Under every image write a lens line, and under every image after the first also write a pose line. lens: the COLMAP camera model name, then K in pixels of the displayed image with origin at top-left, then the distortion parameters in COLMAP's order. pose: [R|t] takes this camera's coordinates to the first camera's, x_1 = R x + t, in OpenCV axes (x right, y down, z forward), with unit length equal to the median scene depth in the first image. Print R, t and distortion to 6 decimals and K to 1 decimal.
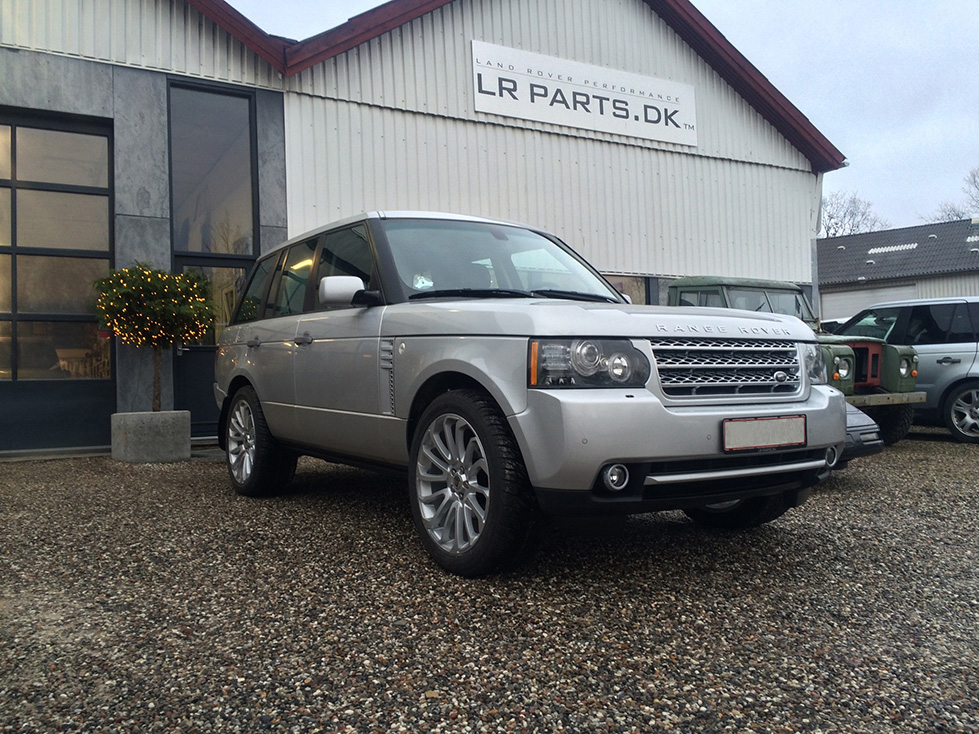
lens RADIAL K [[877.3, 0, 489.5], [0, 877.3, 367.0], [0, 0, 1]] dist [-0.005341, -0.000703]
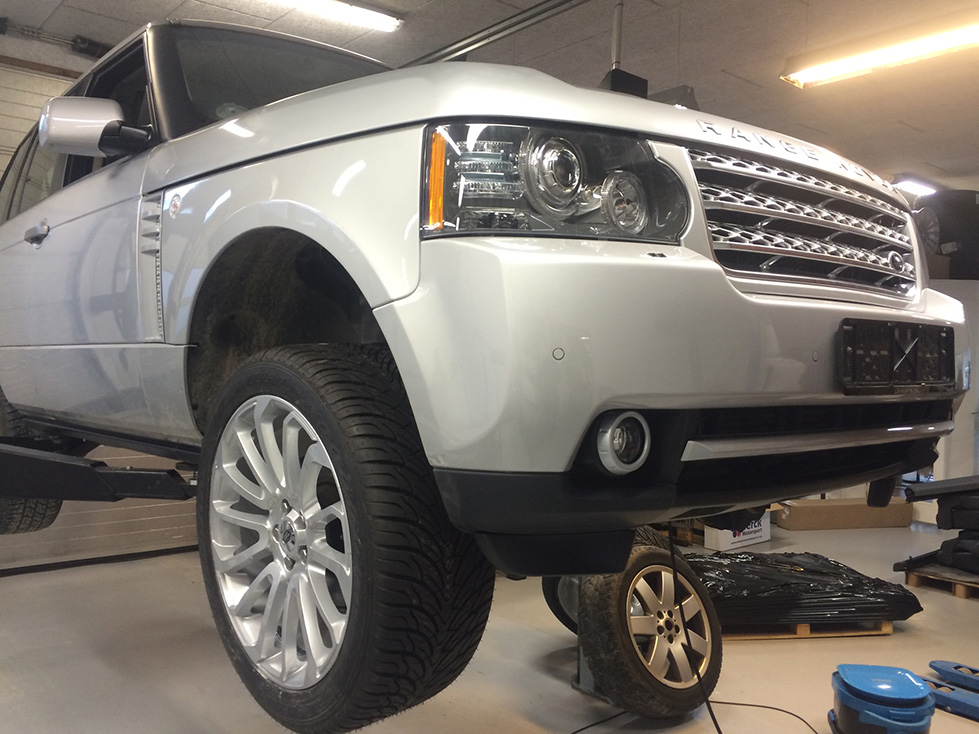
lens RADIAL K [[877.3, 0, 489.5], [0, 877.3, 367.0], [0, 0, 1]] dist [-0.005341, -0.000703]
pose [[0.991158, 0.027156, 0.129879, 0.021503], [-0.005002, 0.985785, -0.167939, 0.161317], [-0.132593, 0.165804, 0.977204, 0.575495]]
